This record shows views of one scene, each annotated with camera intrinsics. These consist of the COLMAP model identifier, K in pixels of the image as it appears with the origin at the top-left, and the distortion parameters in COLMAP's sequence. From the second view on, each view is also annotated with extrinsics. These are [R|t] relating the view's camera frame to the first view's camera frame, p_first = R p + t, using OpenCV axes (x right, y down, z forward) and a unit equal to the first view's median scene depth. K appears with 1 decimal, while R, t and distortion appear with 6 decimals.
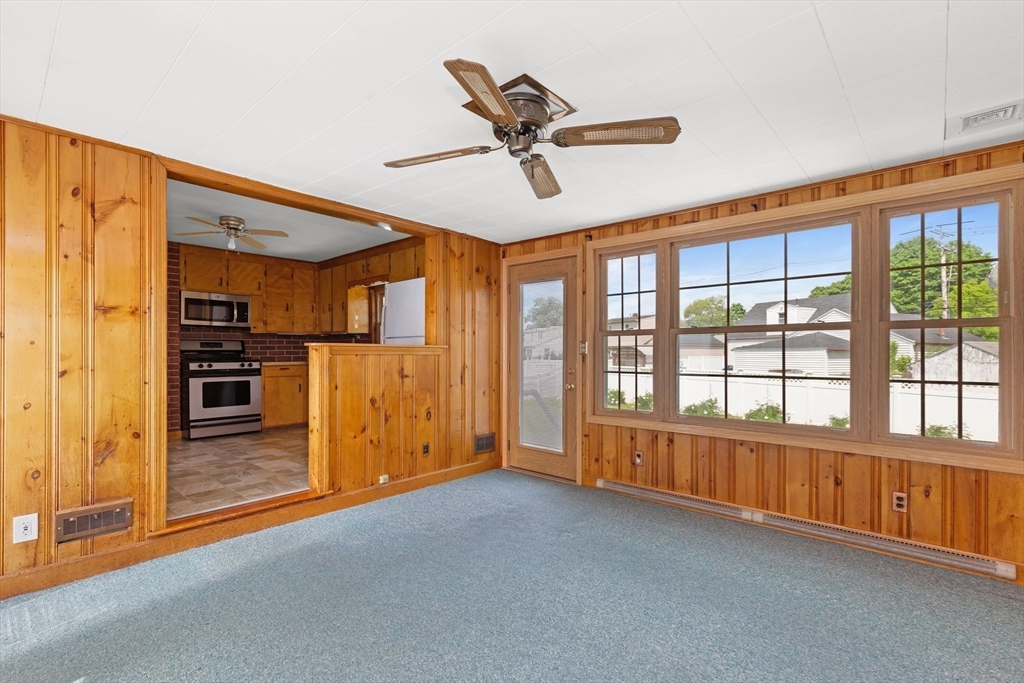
lens RADIAL K [[473.4, 0, 517.9], [0, 473.4, 354.4], [0, 0, 1]] dist [0.003191, 0.000143]
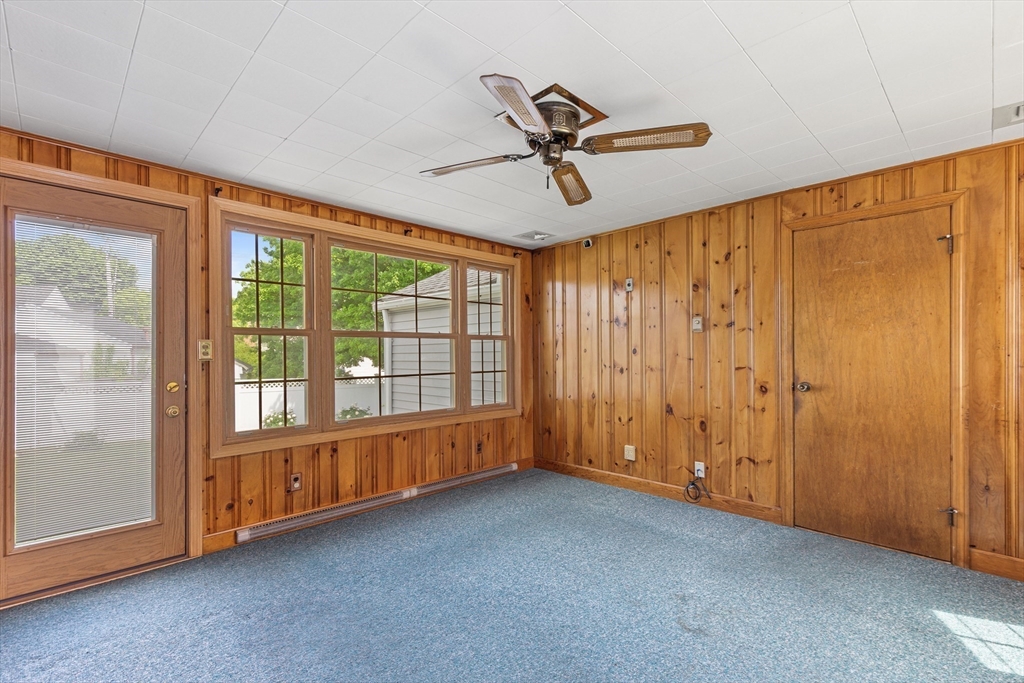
lens RADIAL K [[473.4, 0, 517.9], [0, 473.4, 354.4], [0, 0, 1]] dist [0.003191, 0.000143]
pose [[0.043305, -0.002151, 0.999060, -0.612211], [0.011018, 0.999938, 0.001675, -0.004438], [-0.999001, 0.010935, 0.043326, 0.614462]]
